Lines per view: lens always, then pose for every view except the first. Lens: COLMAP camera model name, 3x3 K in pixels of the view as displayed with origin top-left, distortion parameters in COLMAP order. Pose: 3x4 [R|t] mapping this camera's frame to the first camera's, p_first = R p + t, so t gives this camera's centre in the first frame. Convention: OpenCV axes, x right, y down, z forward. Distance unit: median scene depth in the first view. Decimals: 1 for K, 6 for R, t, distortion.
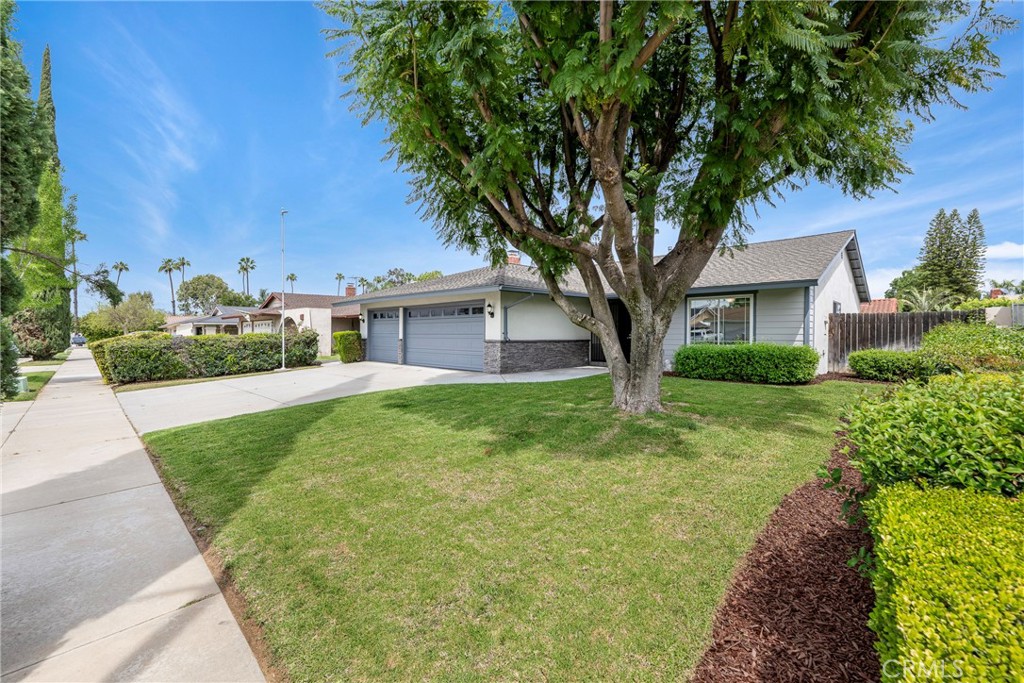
lens RADIAL K [[406.6, 0, 512.0], [0, 406.6, 341.5], [0, 0, 1]] dist [0.008241, 0.000181]
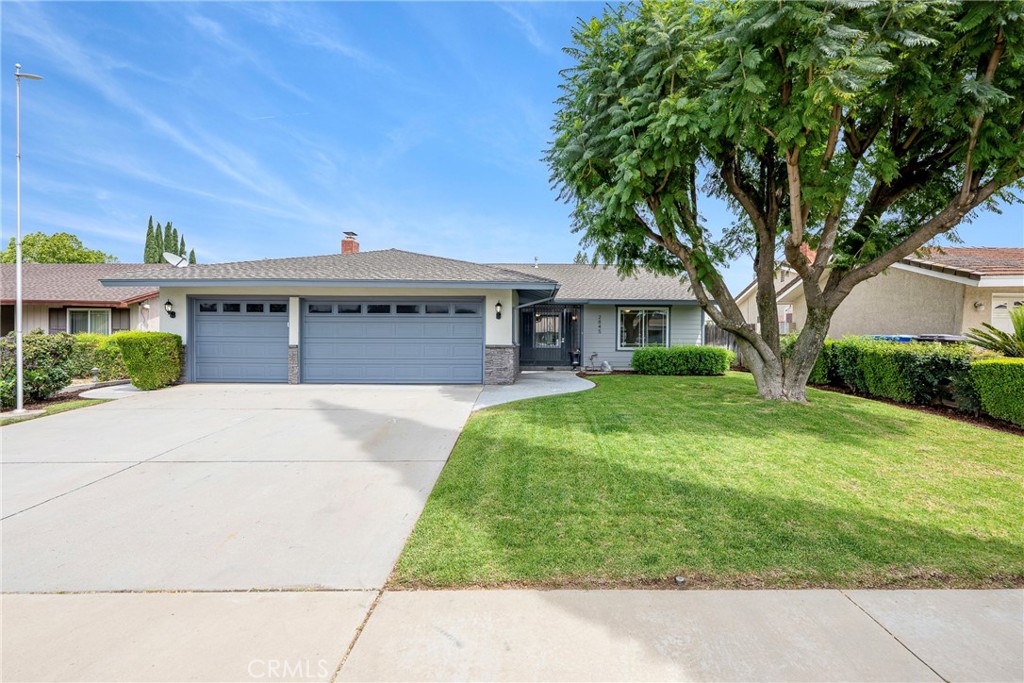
lens RADIAL K [[406.6, 0, 512.0], [0, 406.6, 341.5], [0, 0, 1]] dist [0.008241, 0.000181]
pose [[0.740965, 0.000025, 0.671543, -0.460005], [0.013102, 0.999809, -0.014494, 0.001670], [-0.671415, 0.019538, 0.740824, 0.272362]]
